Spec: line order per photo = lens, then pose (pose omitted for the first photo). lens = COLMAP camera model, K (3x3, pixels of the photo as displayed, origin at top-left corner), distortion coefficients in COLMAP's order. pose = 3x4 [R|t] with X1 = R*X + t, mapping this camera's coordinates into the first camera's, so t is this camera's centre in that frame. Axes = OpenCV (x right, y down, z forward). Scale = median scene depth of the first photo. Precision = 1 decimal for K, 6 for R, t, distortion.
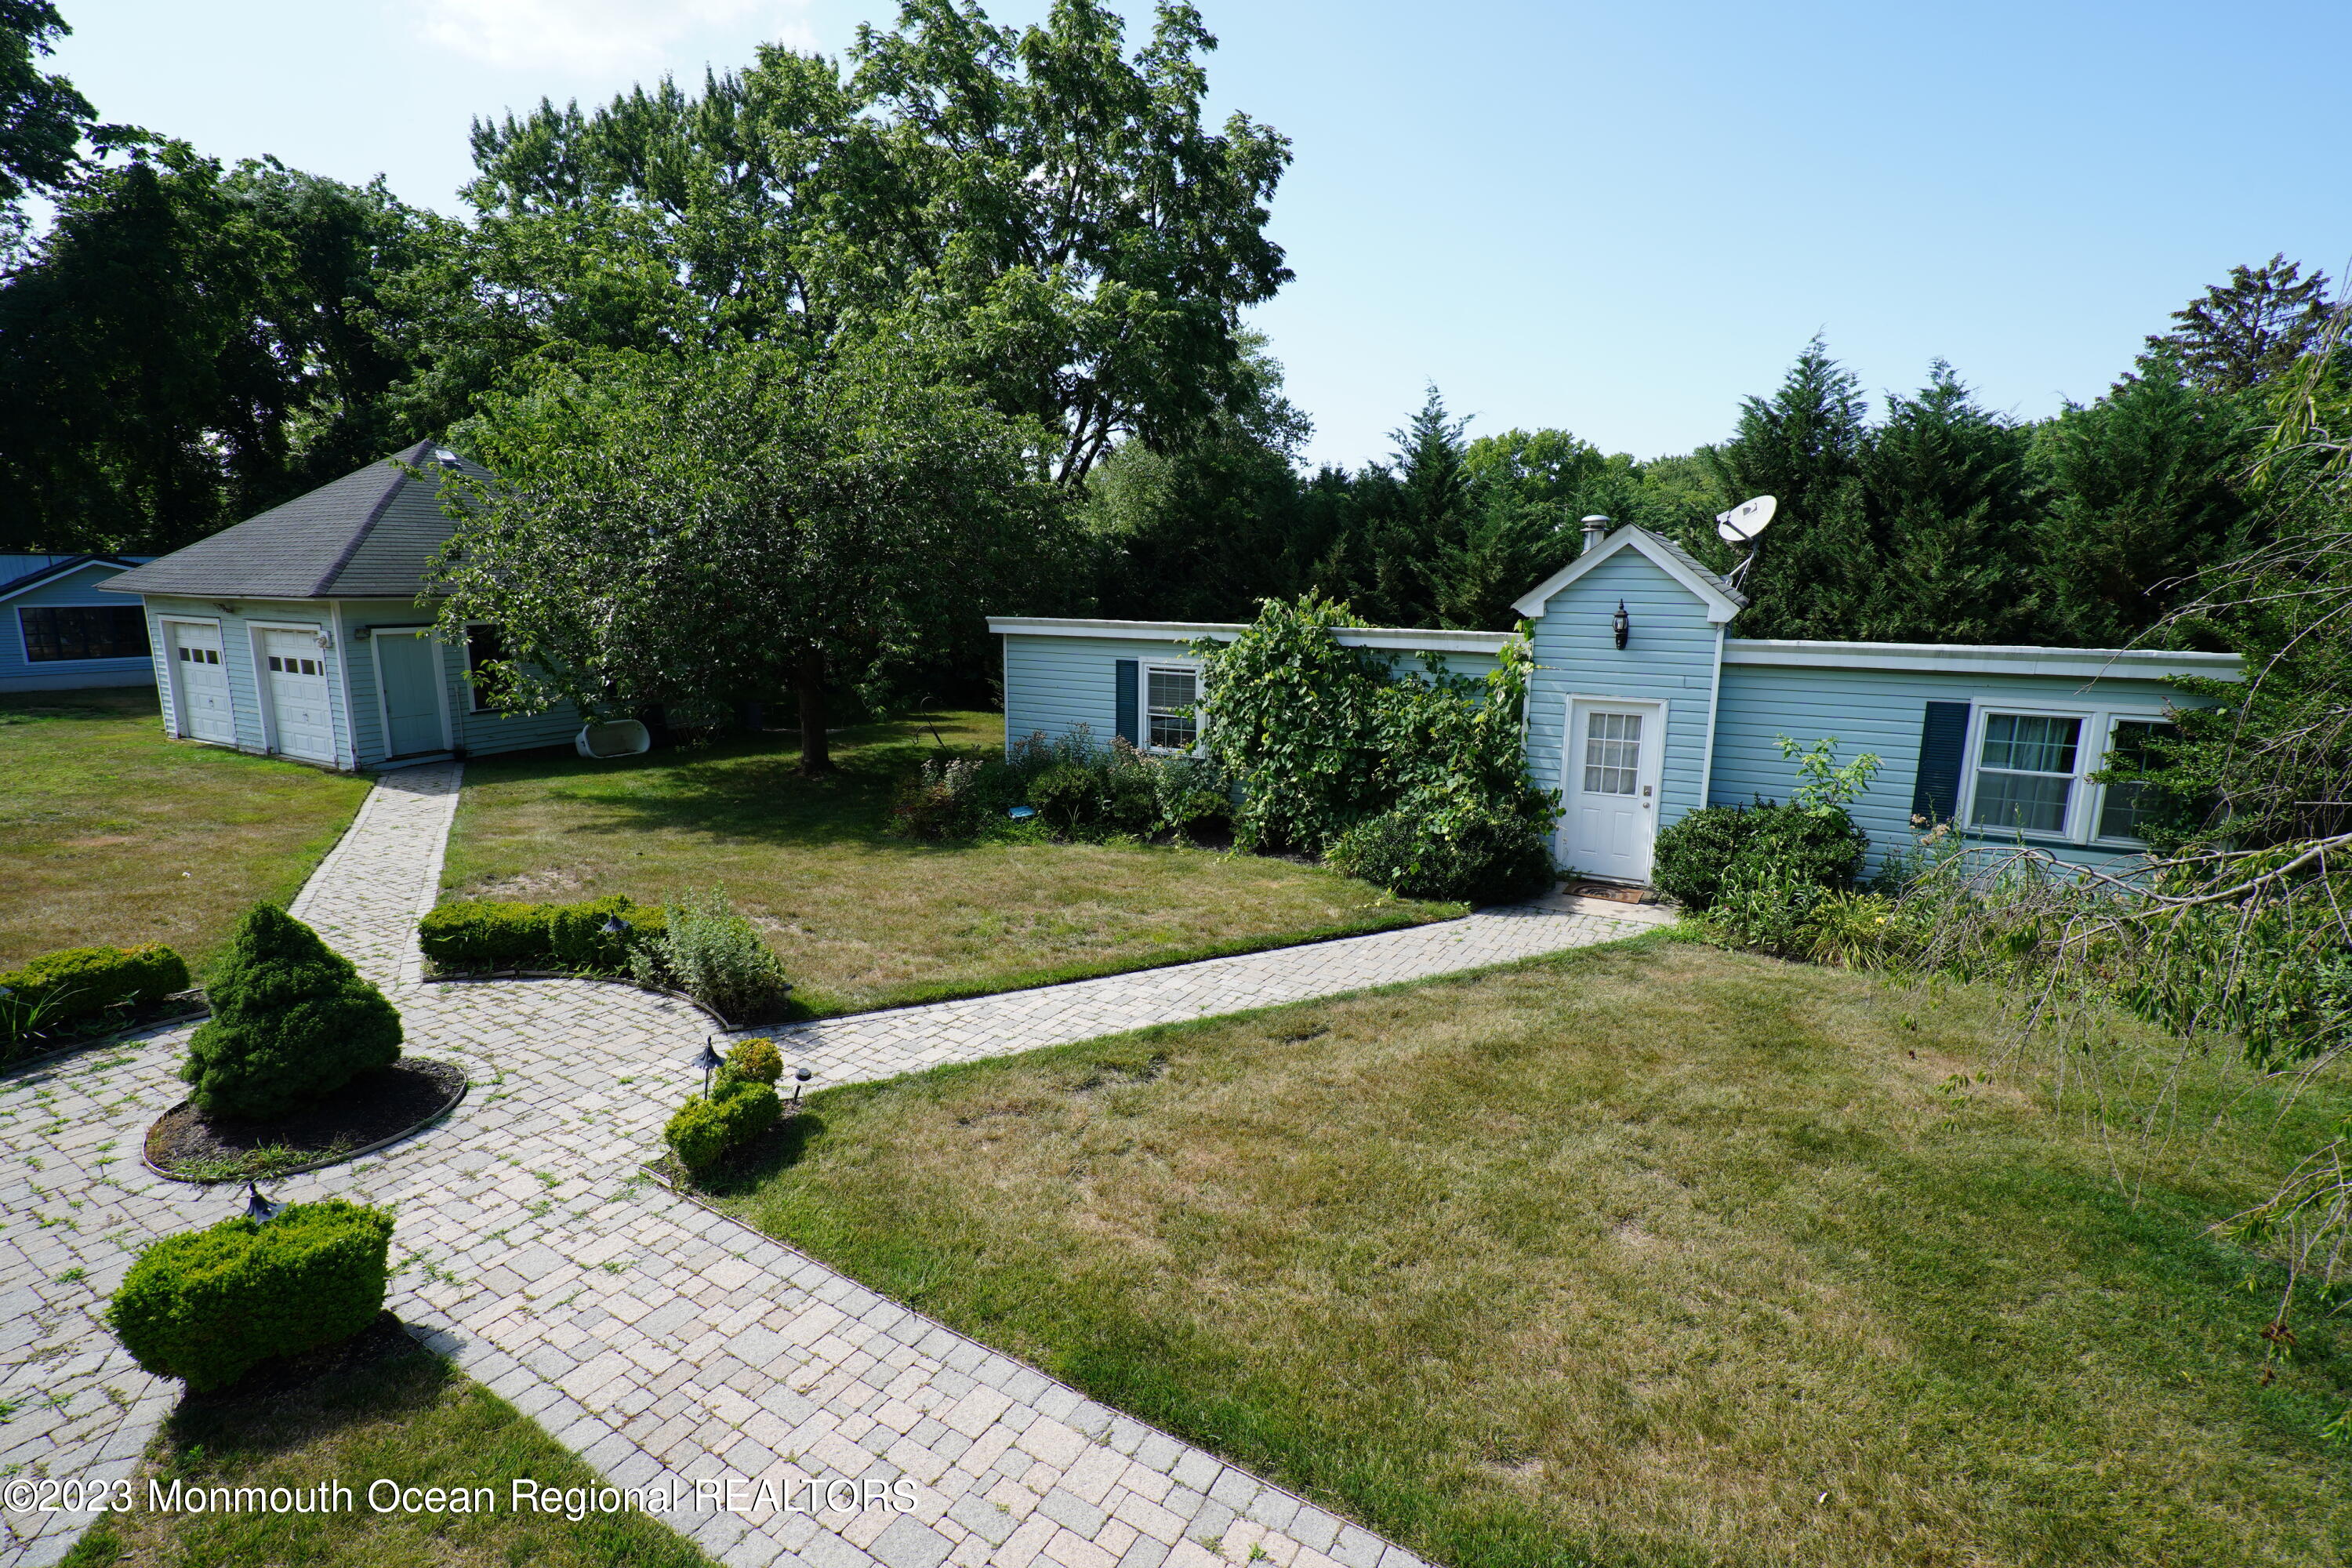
lens RADIAL K [[1082.4, 0, 1168.9], [0, 1082.4, 820.6], [0, 0, 1]] dist [0.009134, -0.000097]
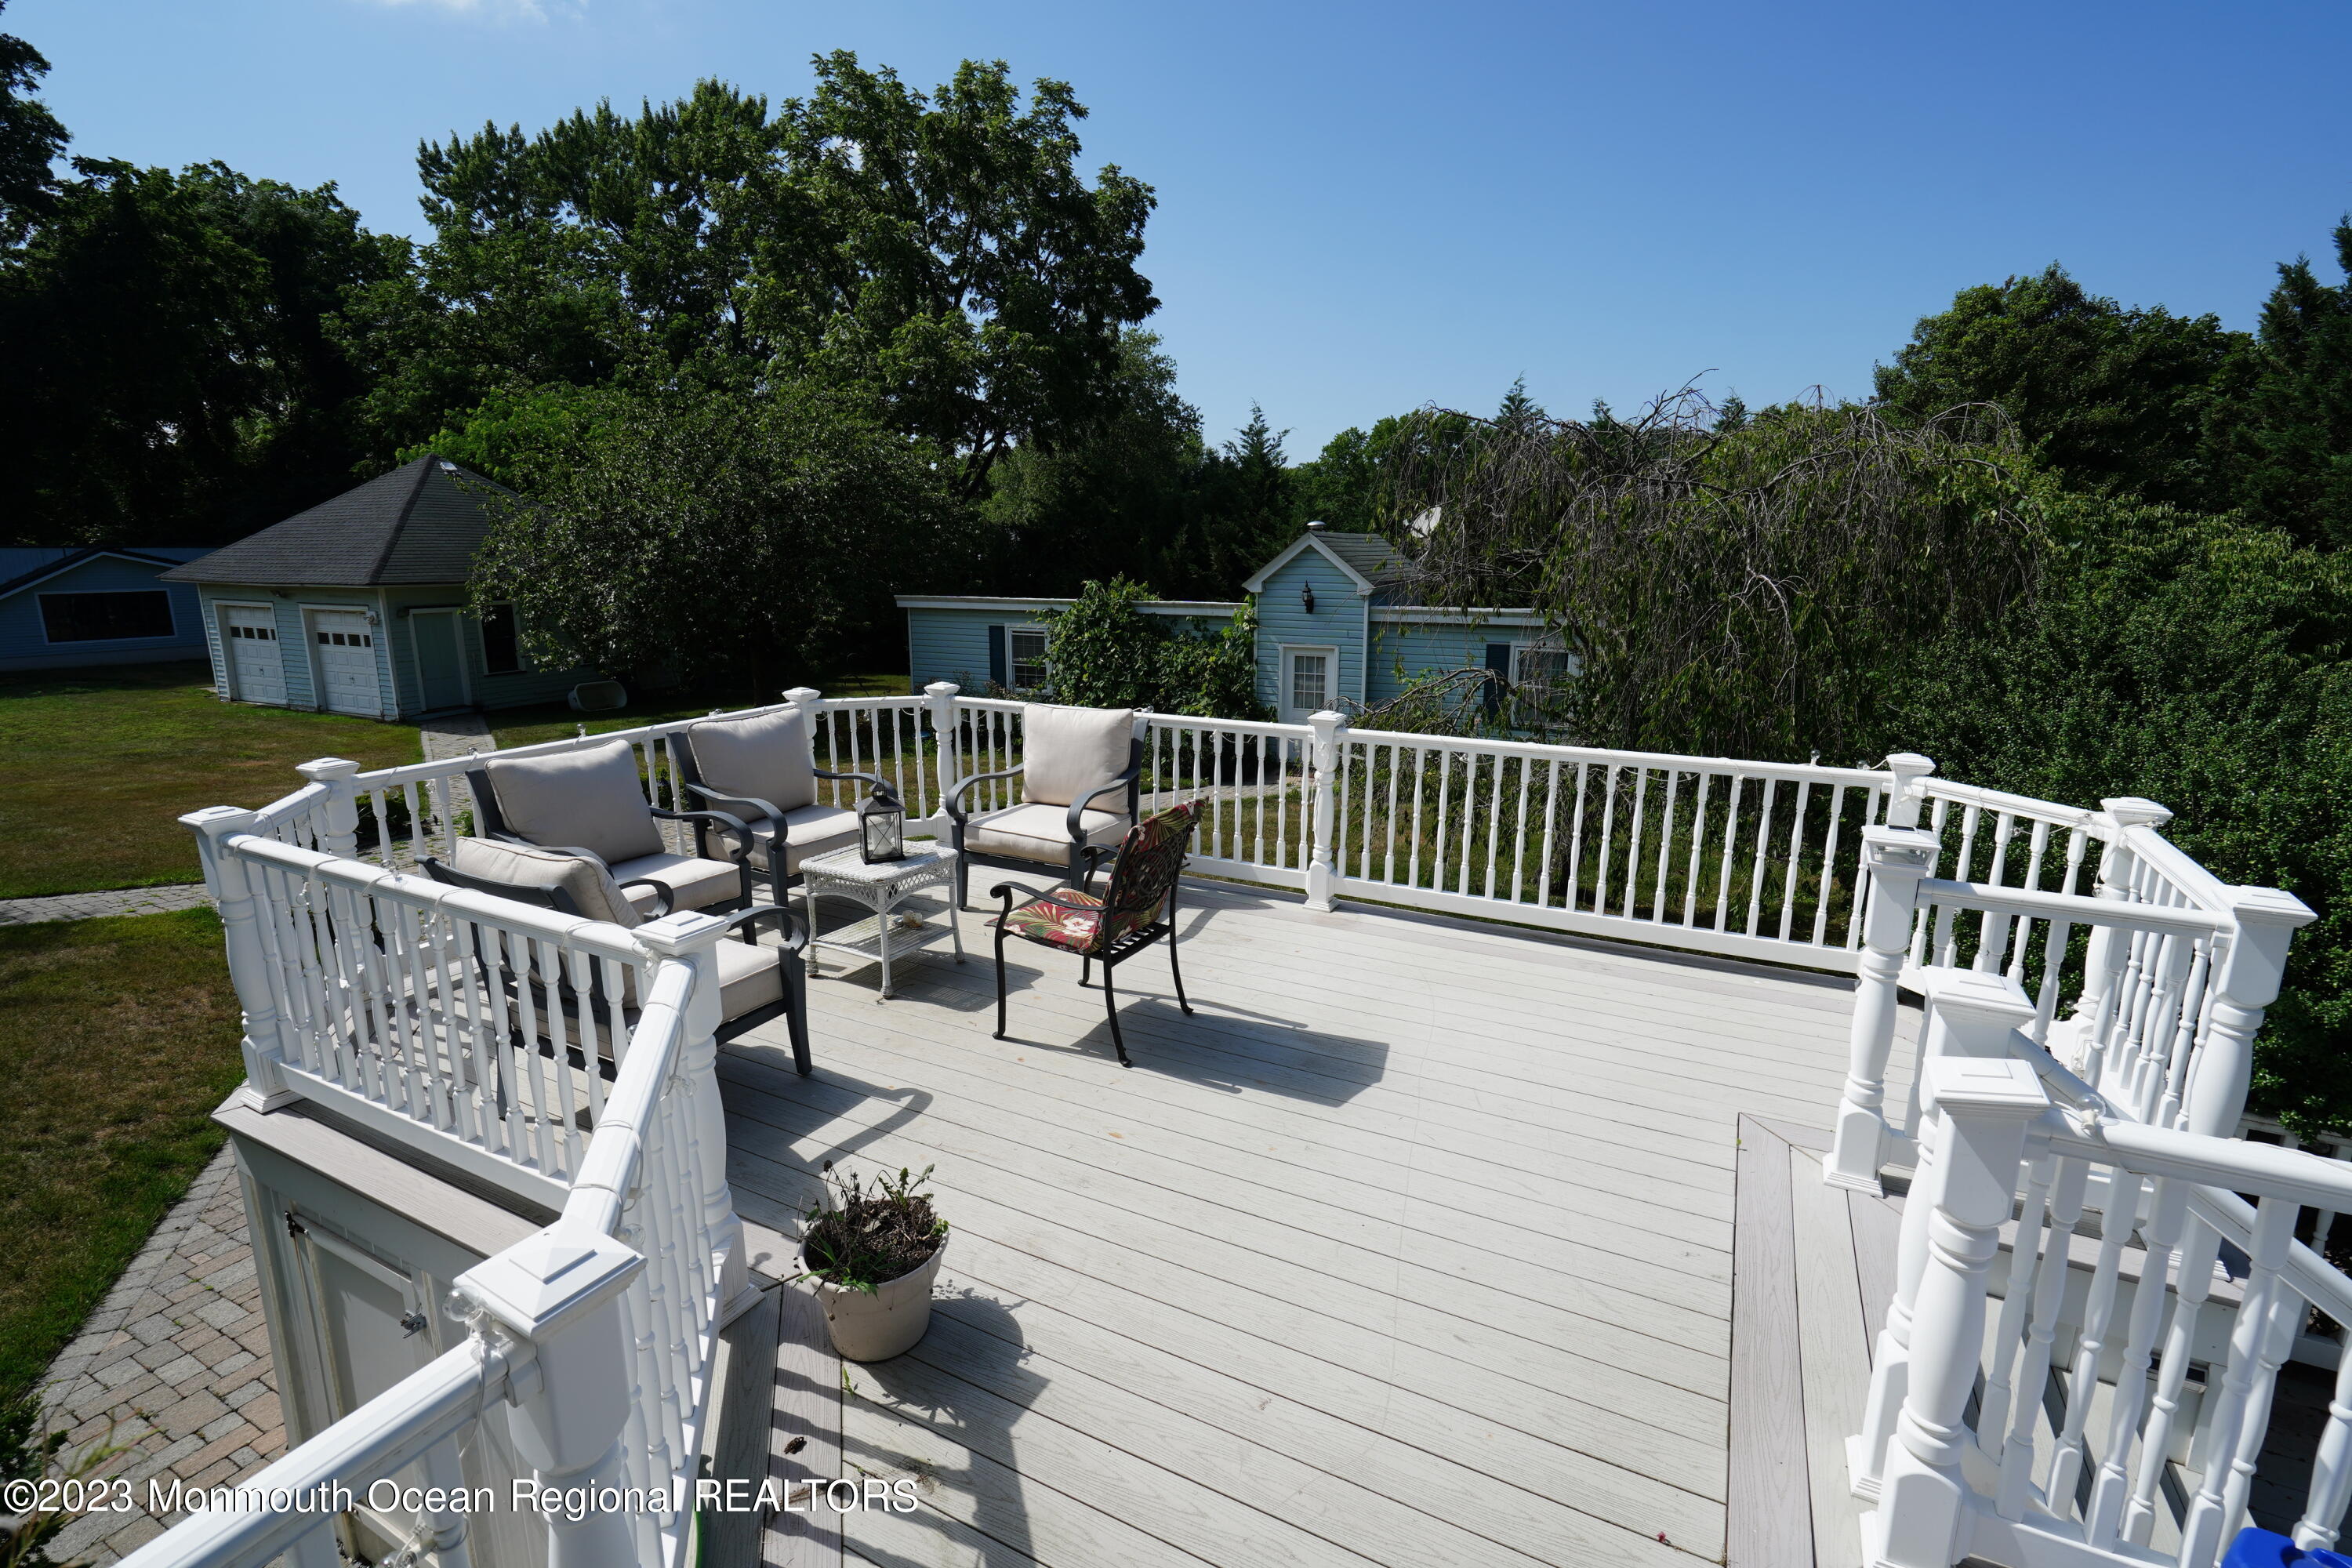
lens RADIAL K [[1119.0, 0, 1171.7], [0, 1119.0, 821.8], [0, 0, 1]] dist [0.000469, 0.000173]
pose [[0.998574, -0.018765, 0.049968, 0.079944], [0.017893, 0.999681, 0.017846, 0.059180], [-0.050287, -0.016926, 0.998591, -0.324446]]
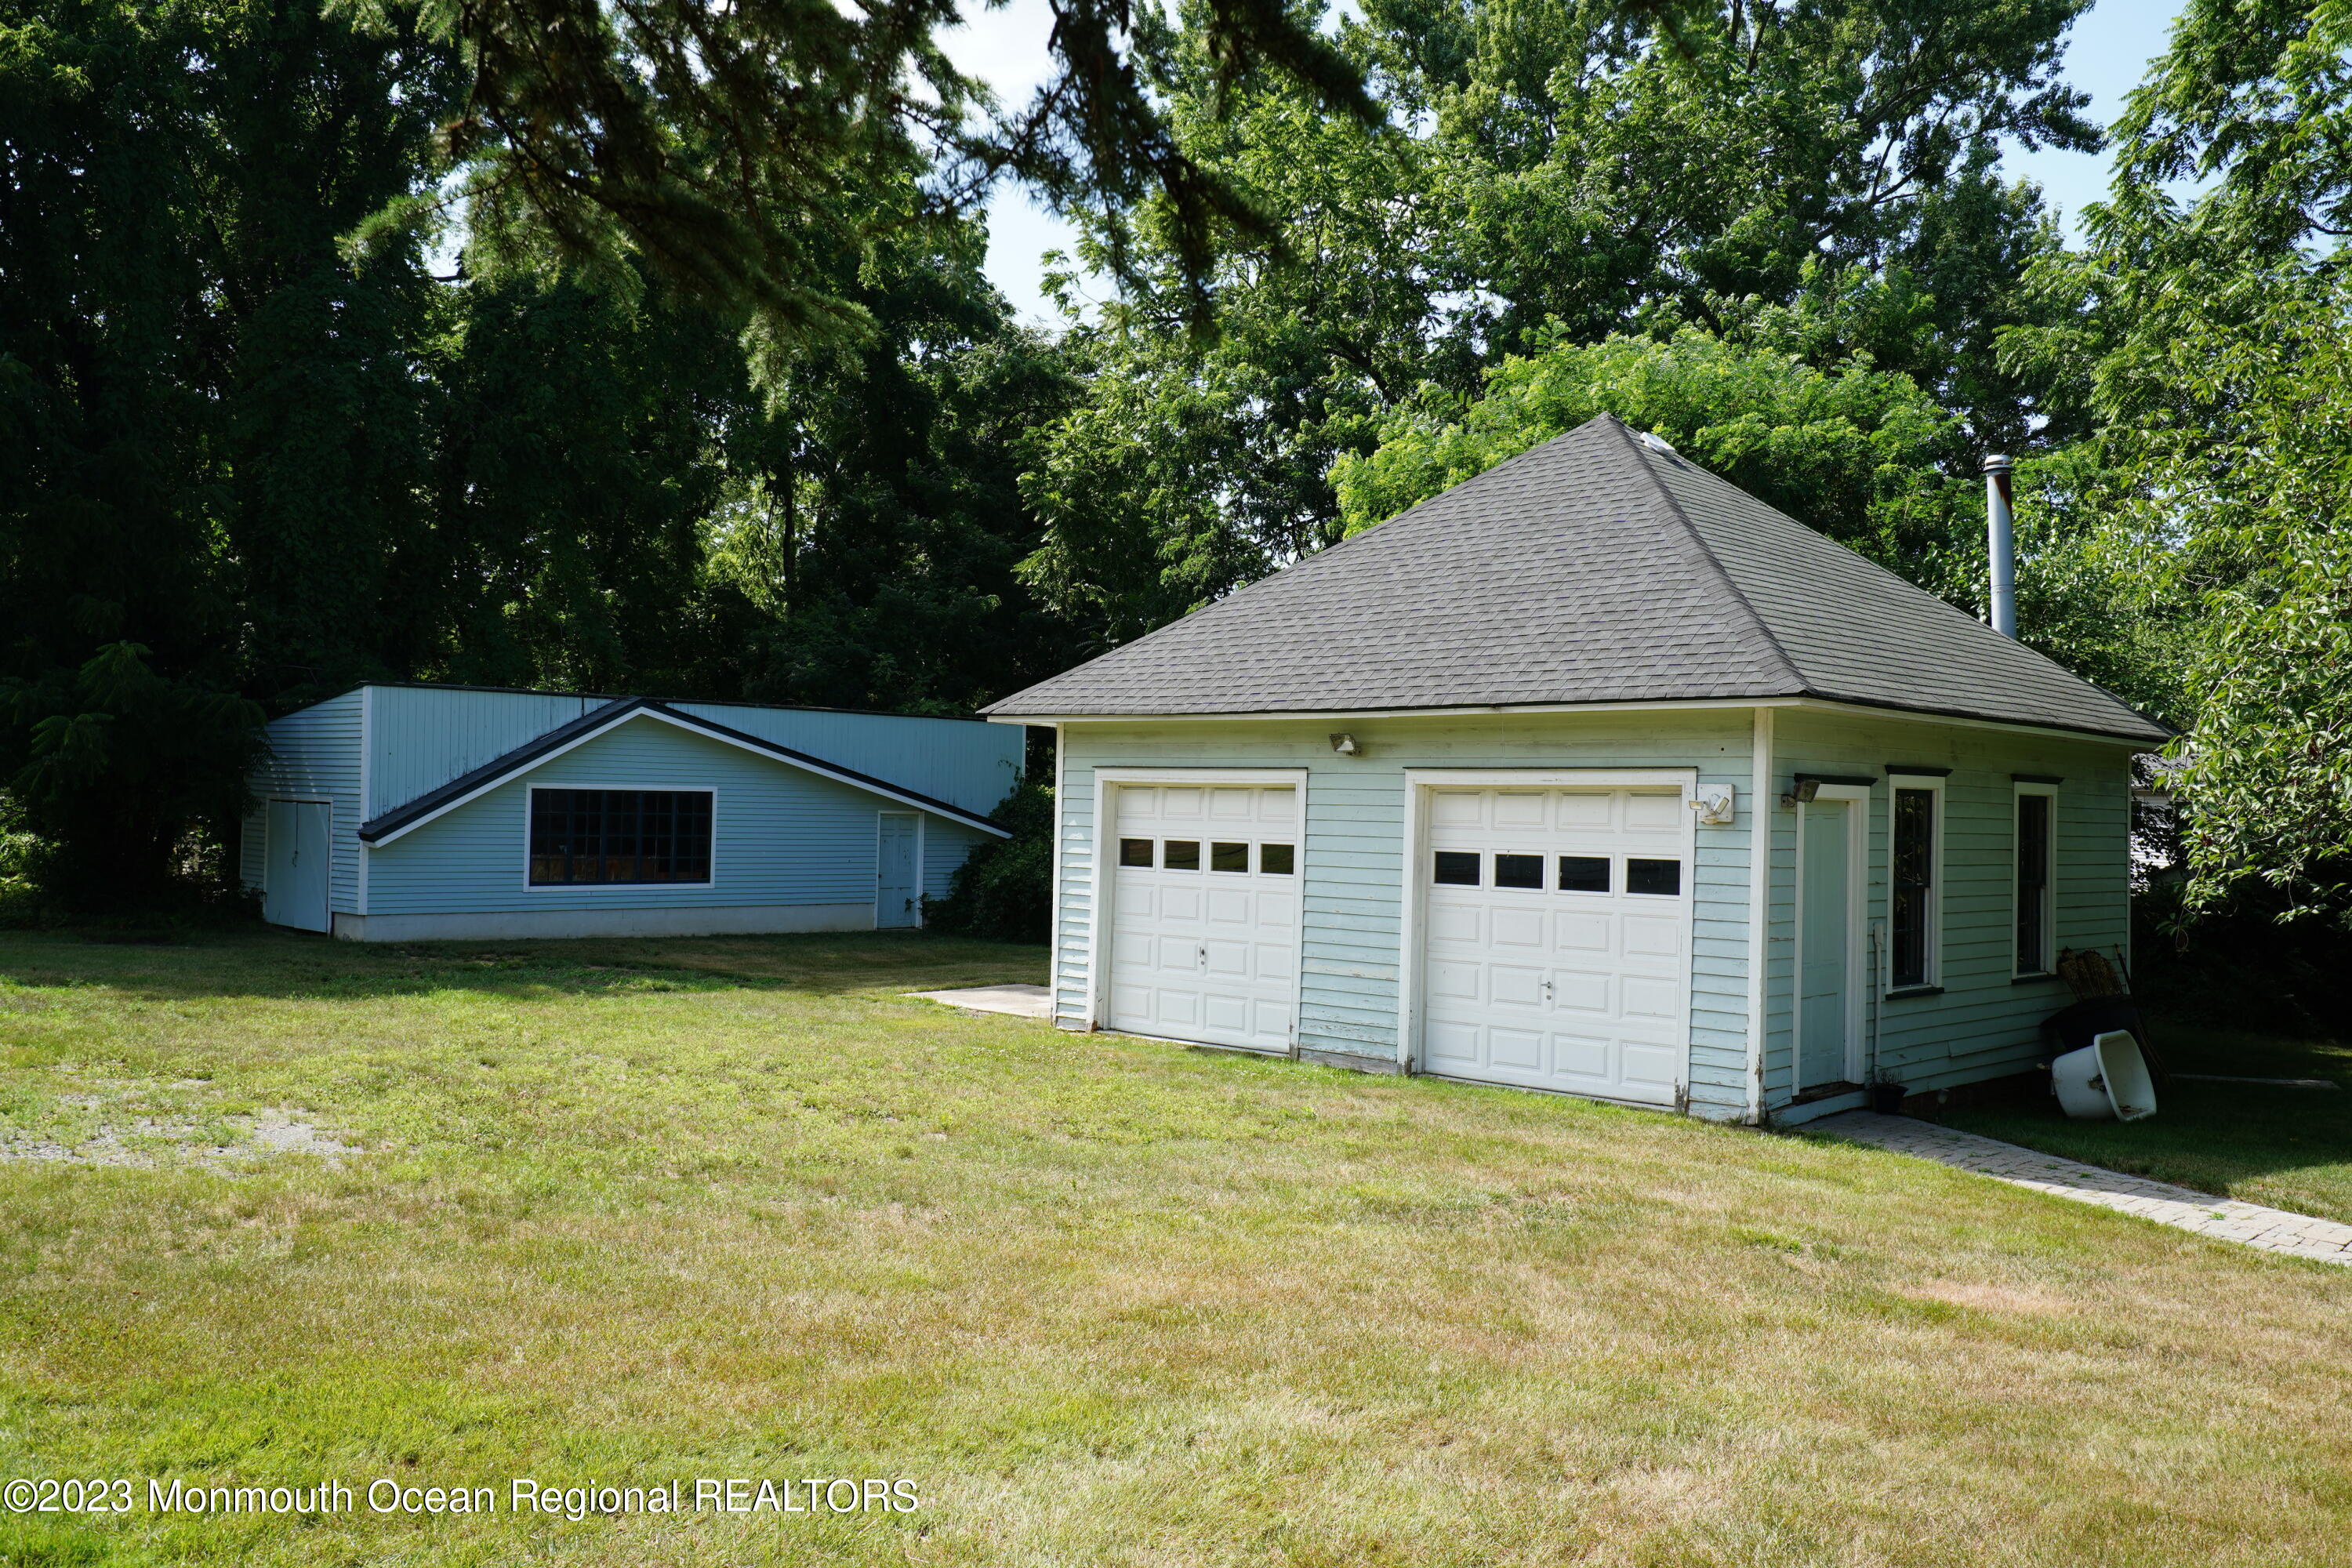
lens RADIAL K [[2074.3, 0, 1176.0], [0, 2074.3, 784.0], [0, 0, 1]] dist [0.004193, 0.001493]
pose [[0.960371, 0.011183, -0.278499, -0.677650], [-0.077031, 0.970926, -0.226647, 0.021172], [0.267868, 0.239119, 0.933311, 0.173301]]
